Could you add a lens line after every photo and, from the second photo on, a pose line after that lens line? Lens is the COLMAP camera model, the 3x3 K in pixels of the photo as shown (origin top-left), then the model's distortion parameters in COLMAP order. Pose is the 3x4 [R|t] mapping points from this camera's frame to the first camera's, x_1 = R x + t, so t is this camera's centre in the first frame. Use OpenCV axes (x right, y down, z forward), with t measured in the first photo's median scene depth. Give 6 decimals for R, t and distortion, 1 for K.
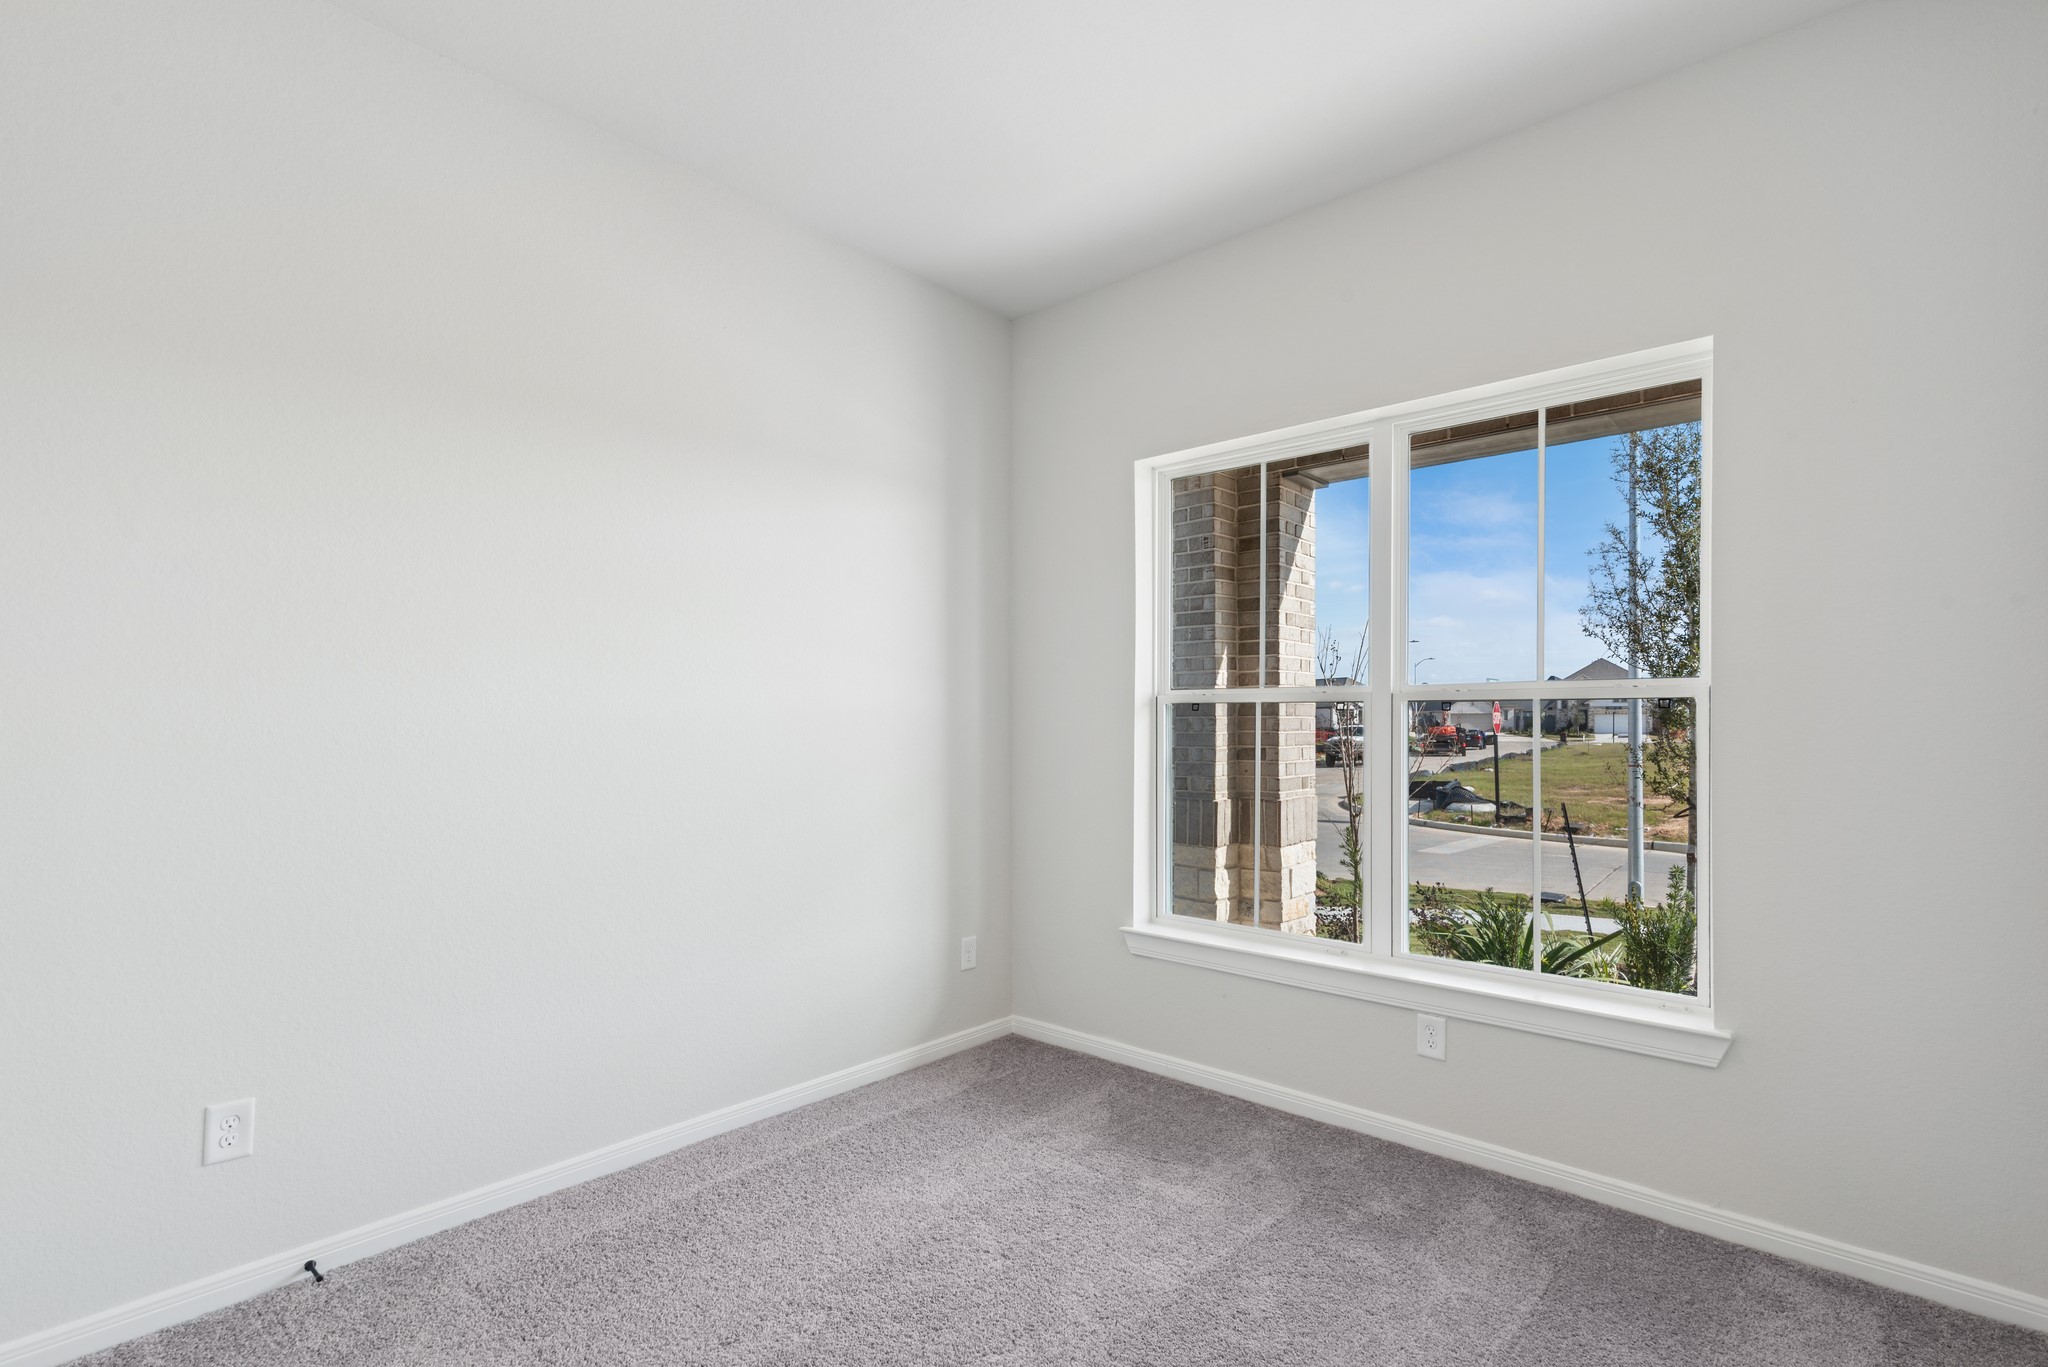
lens RADIAL K [[937.0, 0, 1022.5], [0, 937.0, 716.5], [0, 0, 1]] dist [0.011617, -0.000109]
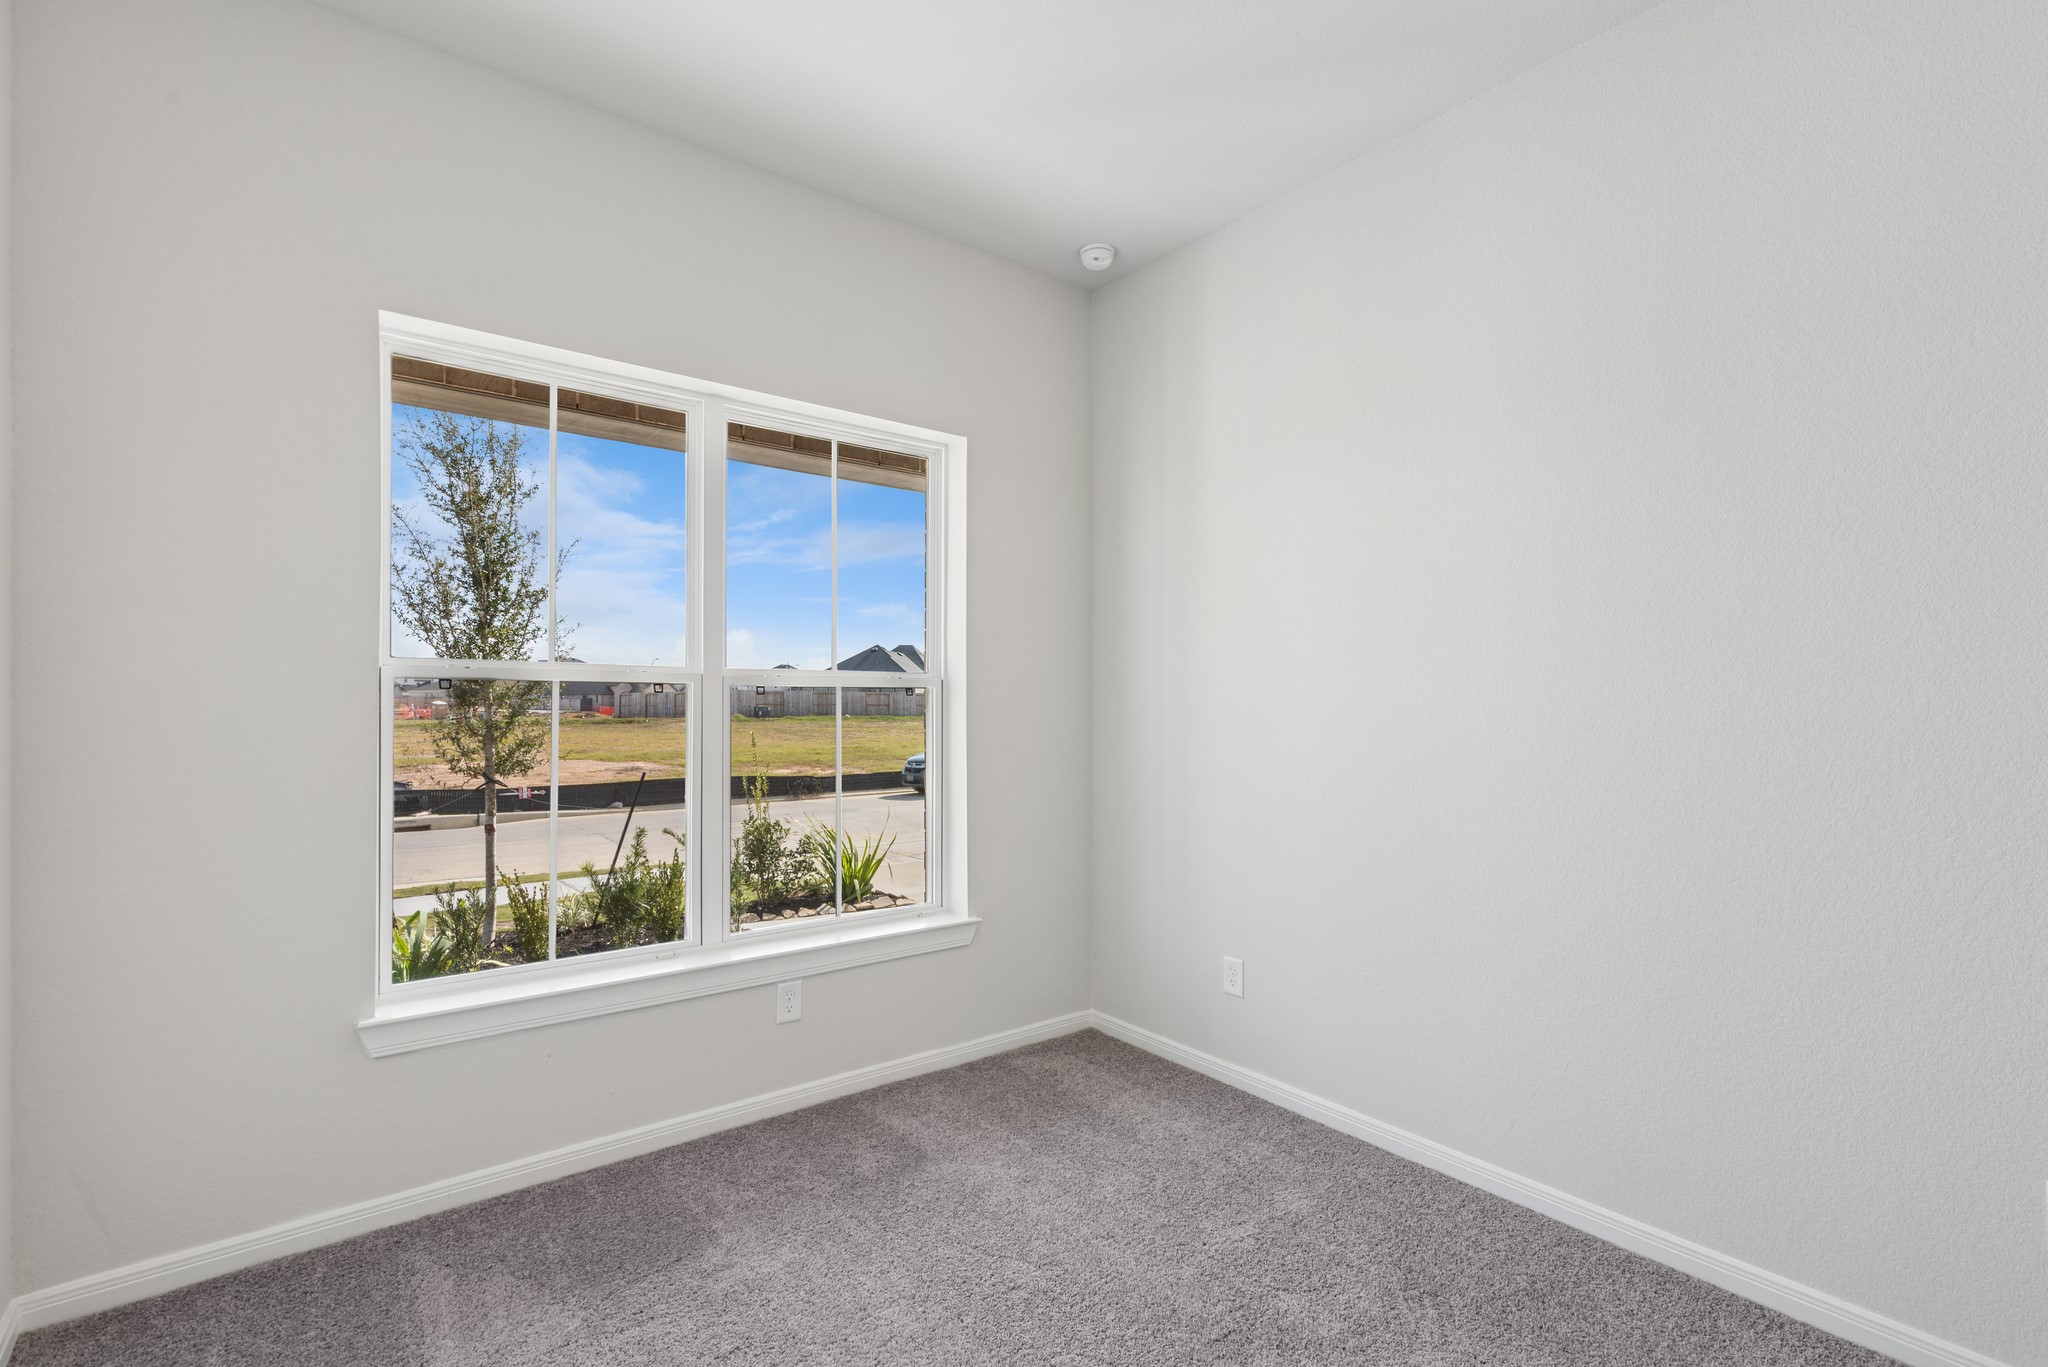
lens RADIAL K [[908.2, 0, 1024.0], [0, 908.2, 683.5], [0, 0, 1]] dist [0.021911, 0.000050]
pose [[0.236185, 0.015203, 0.971589, -0.498358], [-0.007611, 0.999876, -0.013796, -0.006851], [-0.971678, -0.004136, 0.236271, 0.488235]]
